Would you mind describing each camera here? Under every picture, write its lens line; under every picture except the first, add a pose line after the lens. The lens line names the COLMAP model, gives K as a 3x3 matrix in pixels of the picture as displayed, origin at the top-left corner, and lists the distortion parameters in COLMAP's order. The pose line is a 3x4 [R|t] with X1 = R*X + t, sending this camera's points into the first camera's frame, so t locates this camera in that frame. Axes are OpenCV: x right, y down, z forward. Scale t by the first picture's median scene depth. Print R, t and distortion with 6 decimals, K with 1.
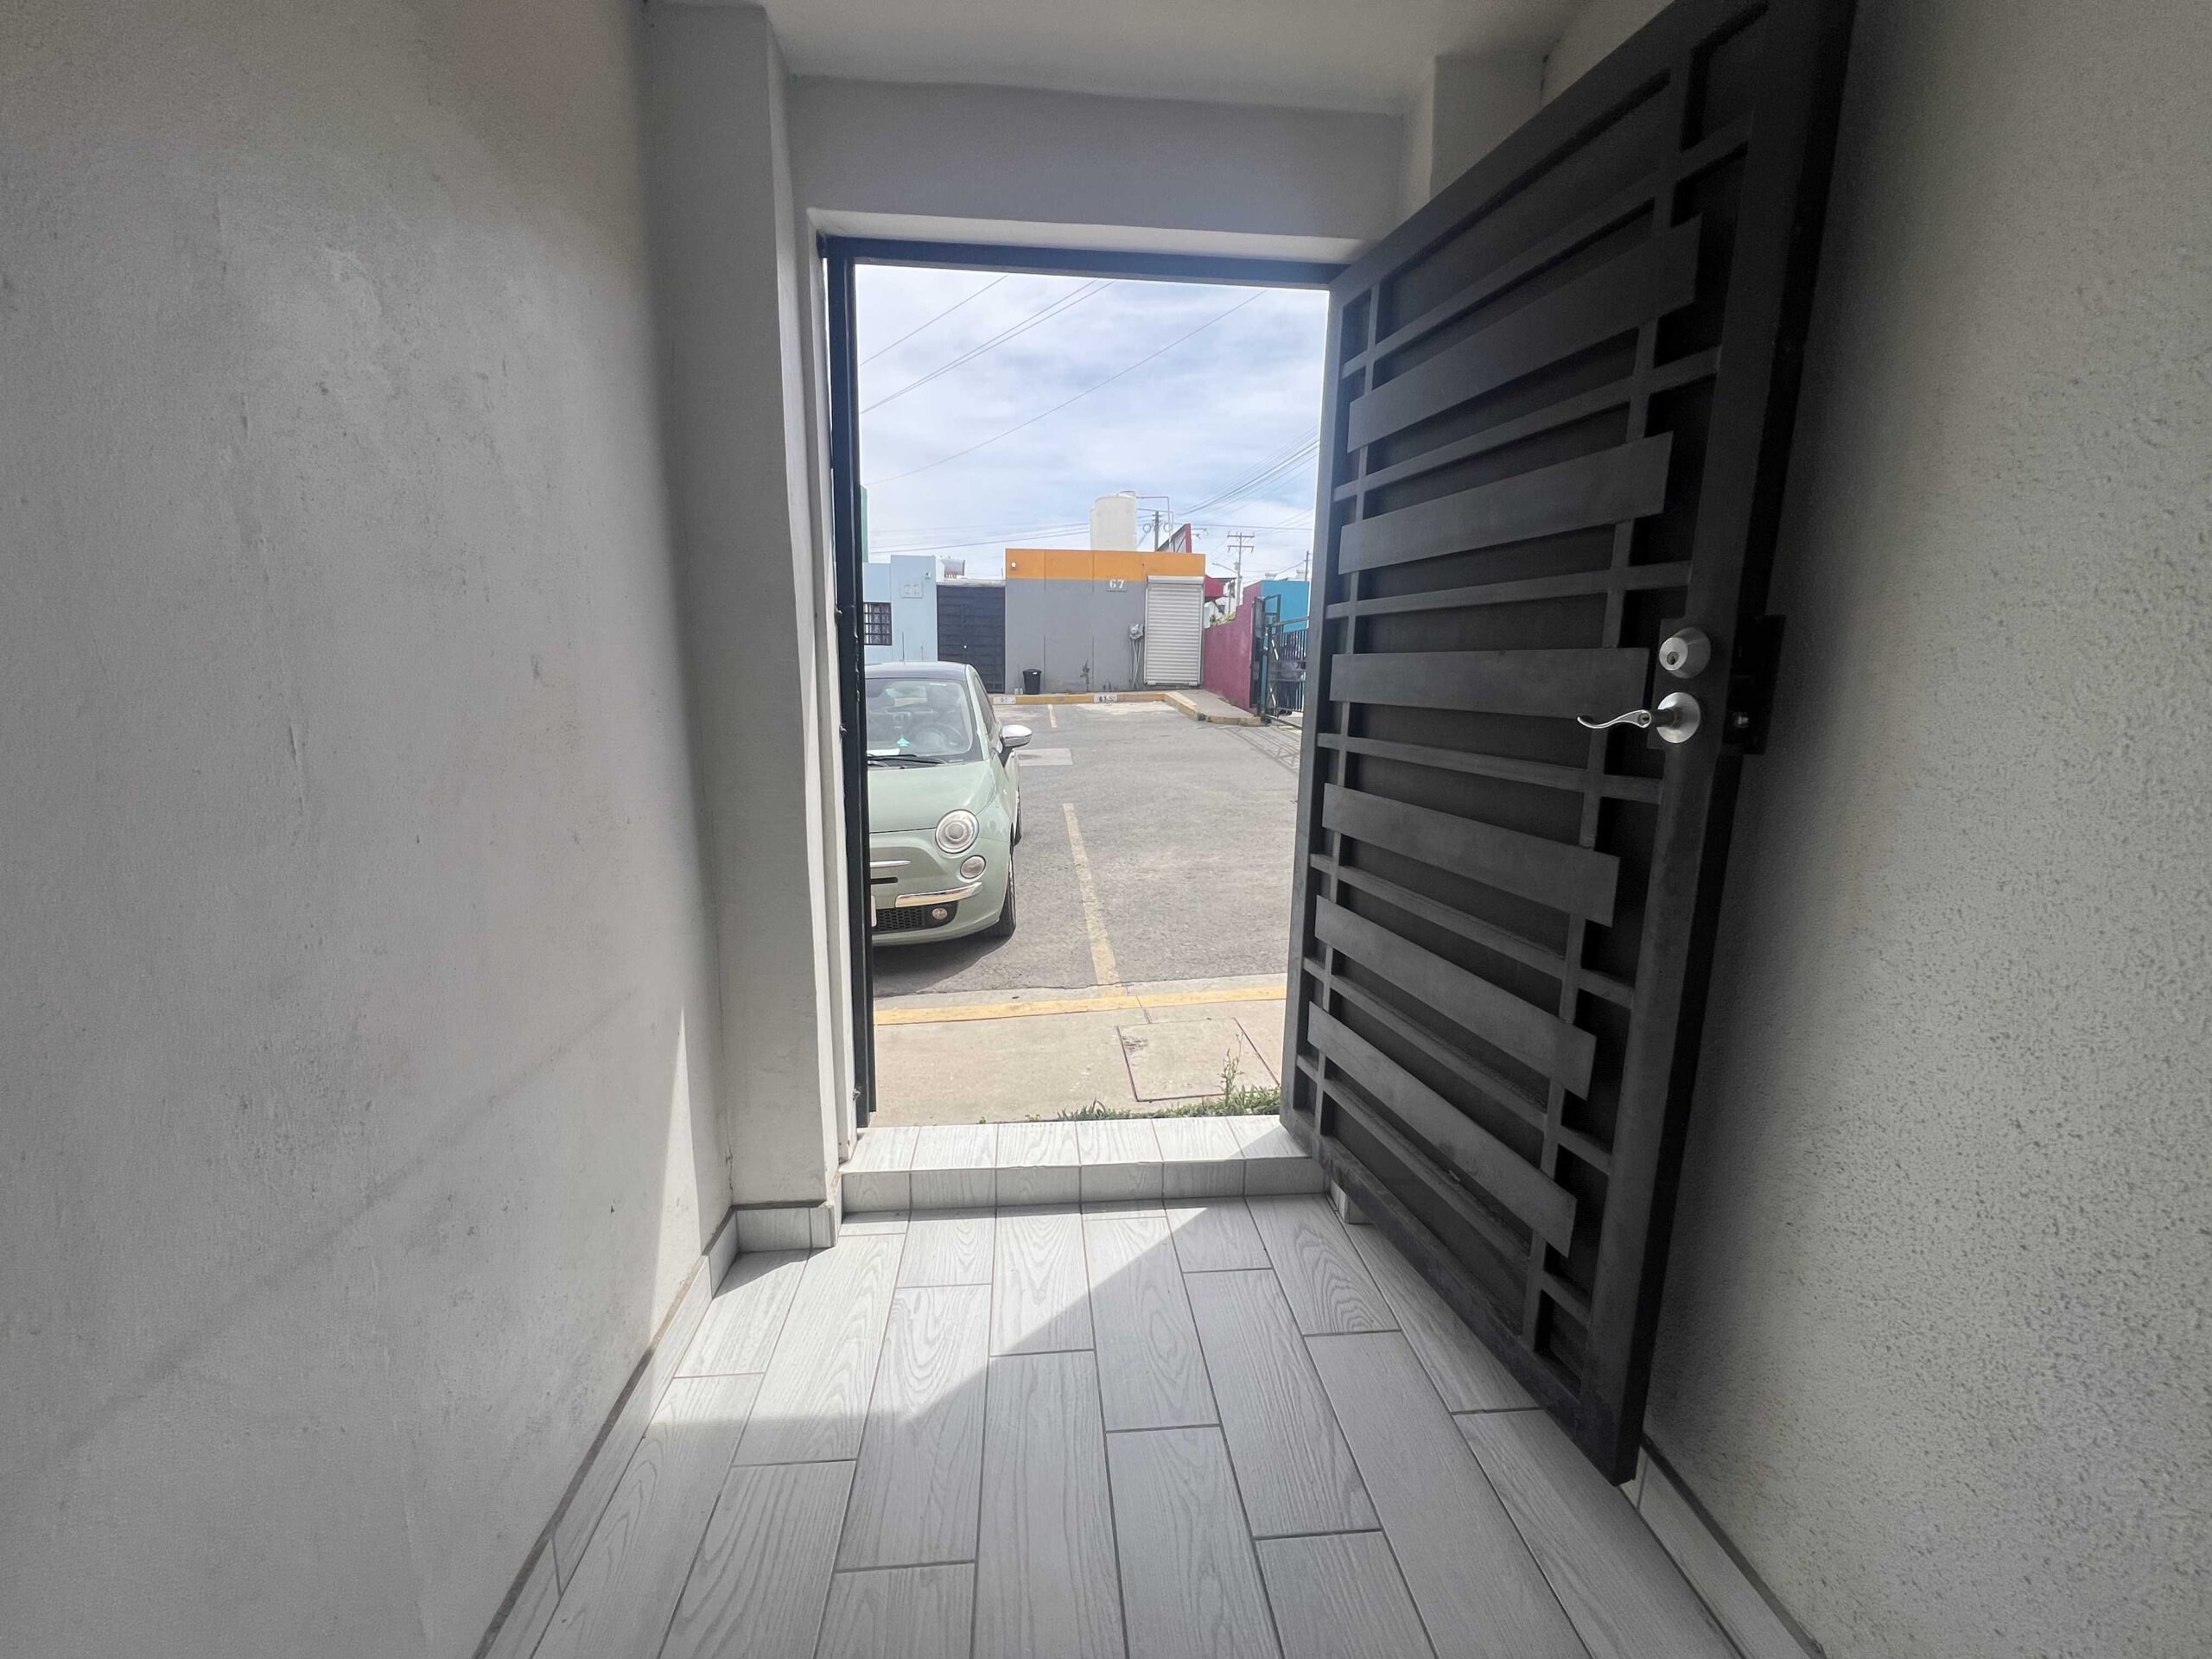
lens RADIAL K [[884.9, 0, 1106.0], [0, 884.9, 829.5], [0, 0, 1]] dist [0.000697, 0.000050]
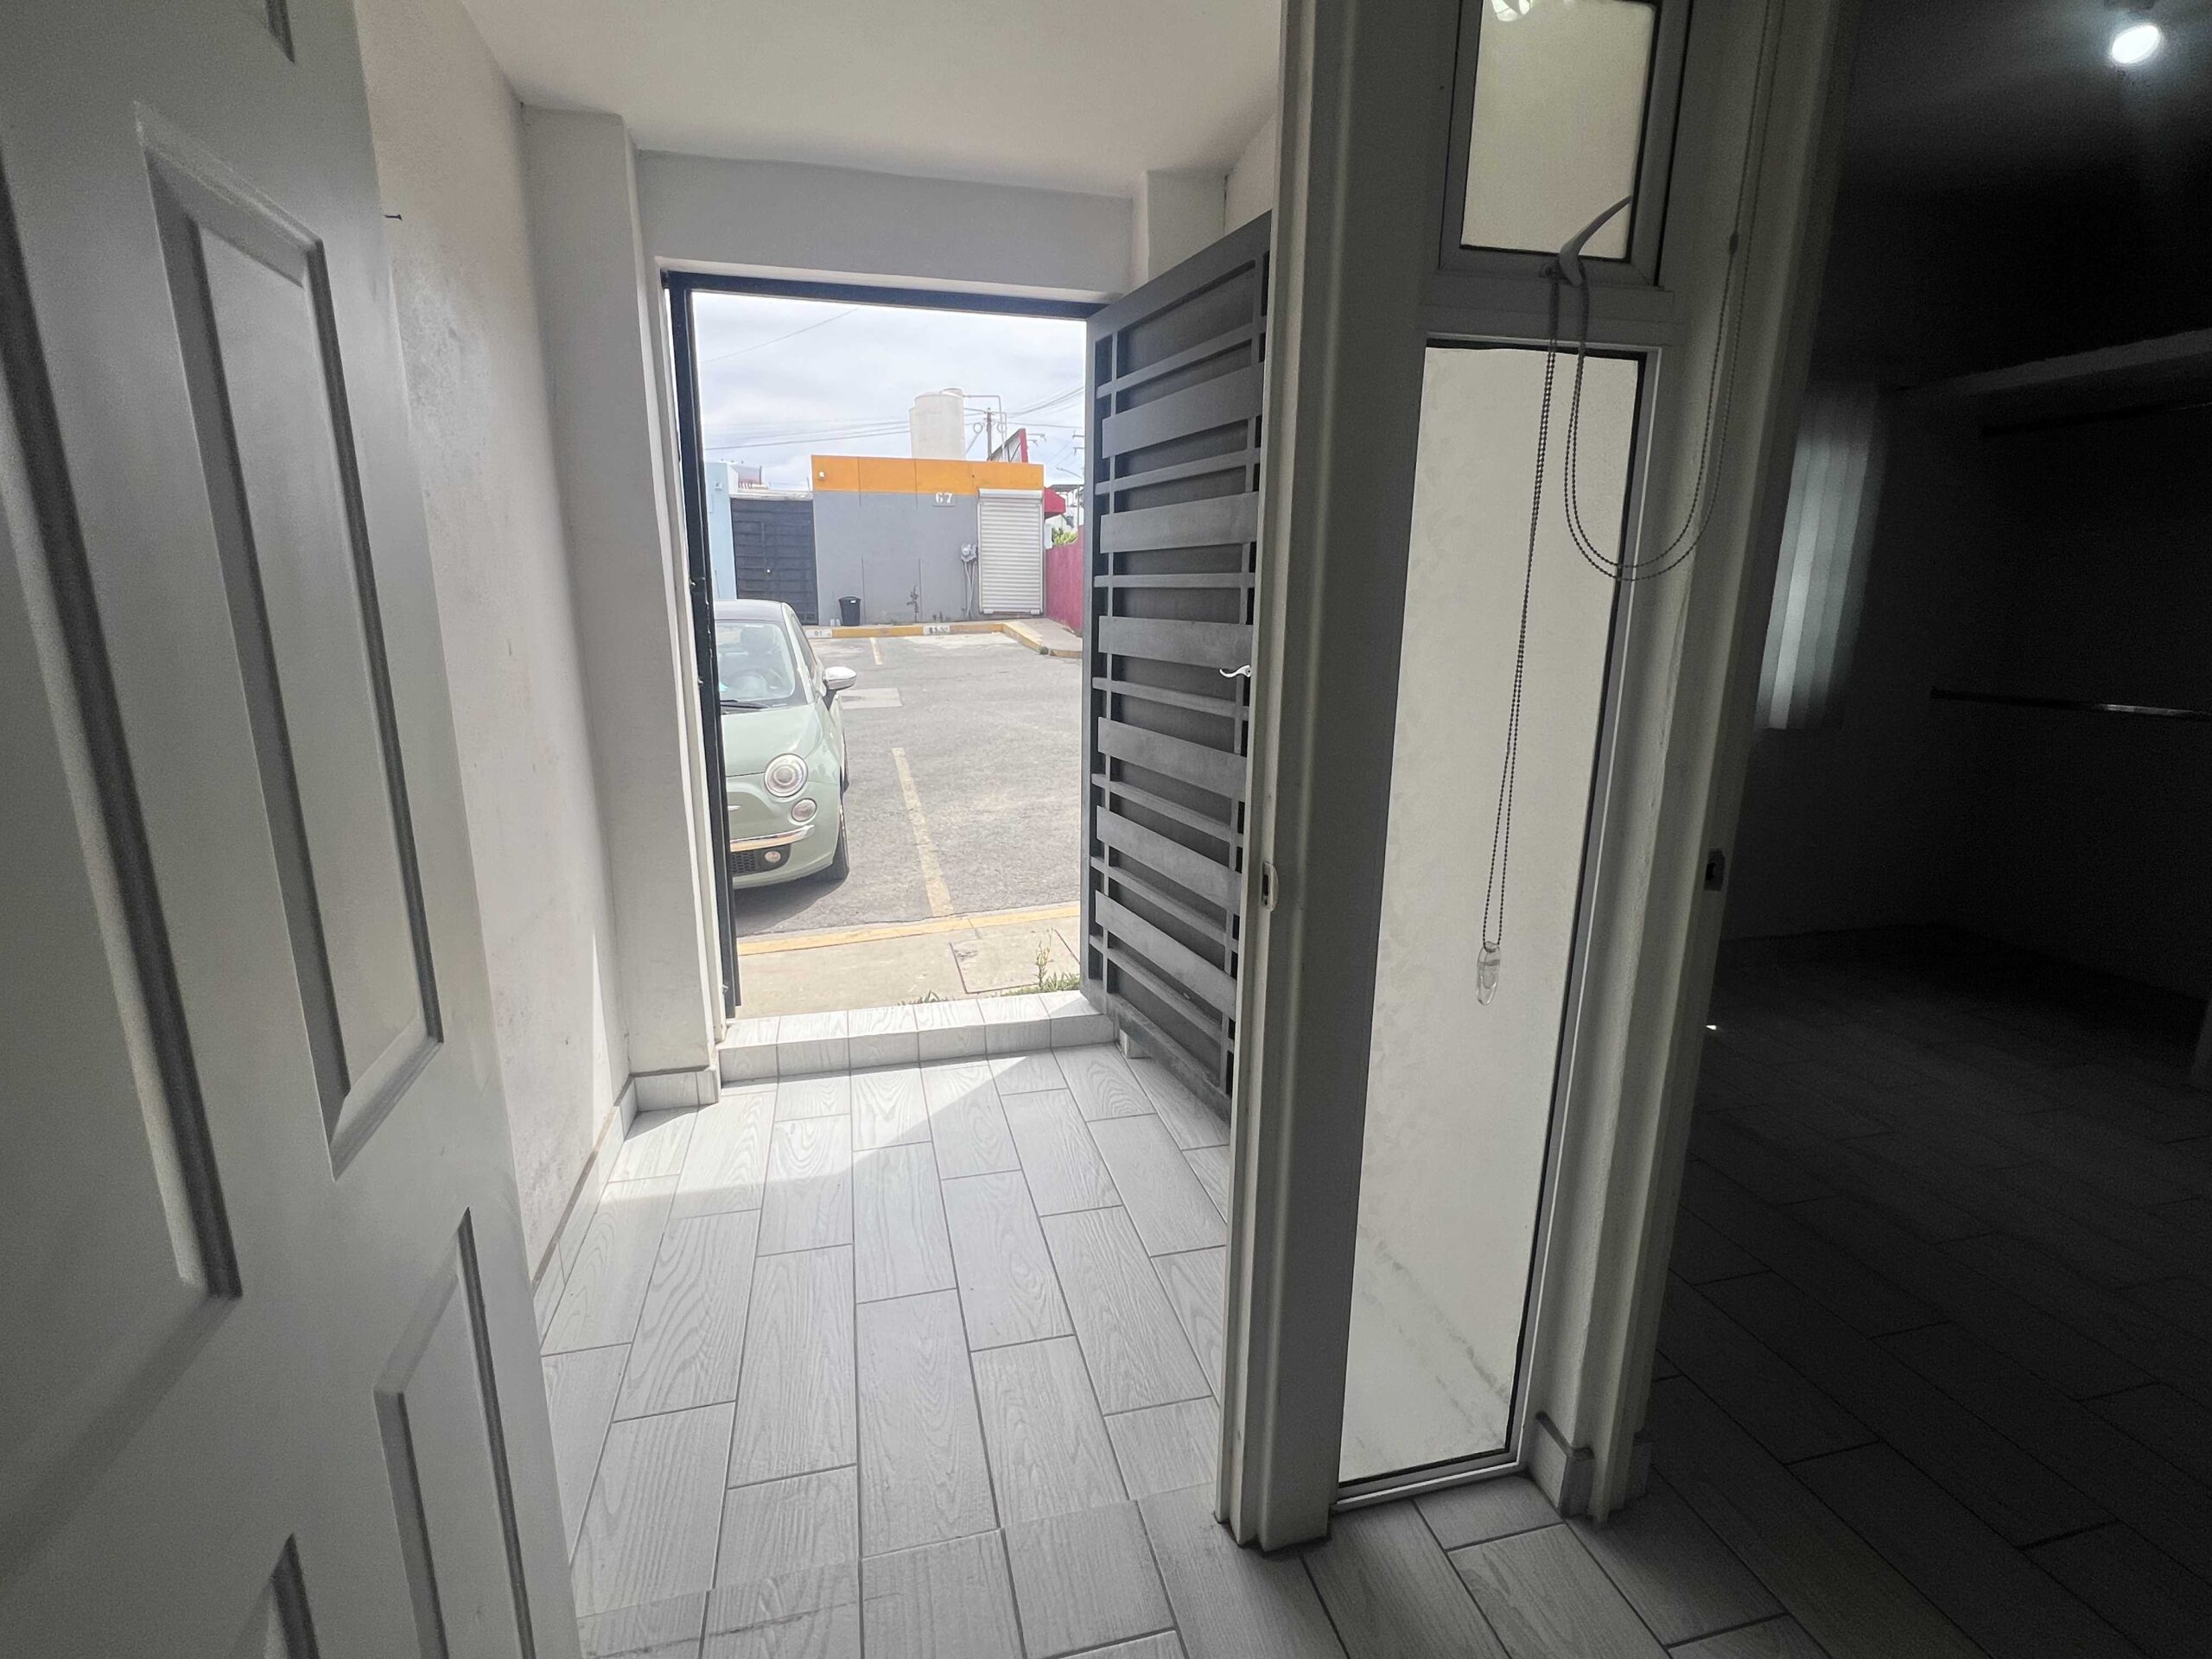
lens RADIAL K [[1024.8, 0, 1106.6], [0, 1024.8, 838.8], [0, 0, 1]] dist [-0.000481, 0.000007]
pose [[0.987445, -0.042239, 0.152212, 0.024871], [0.033271, 0.997583, 0.060995, 0.030910], [-0.154421, -0.055165, 0.986464, -0.441150]]
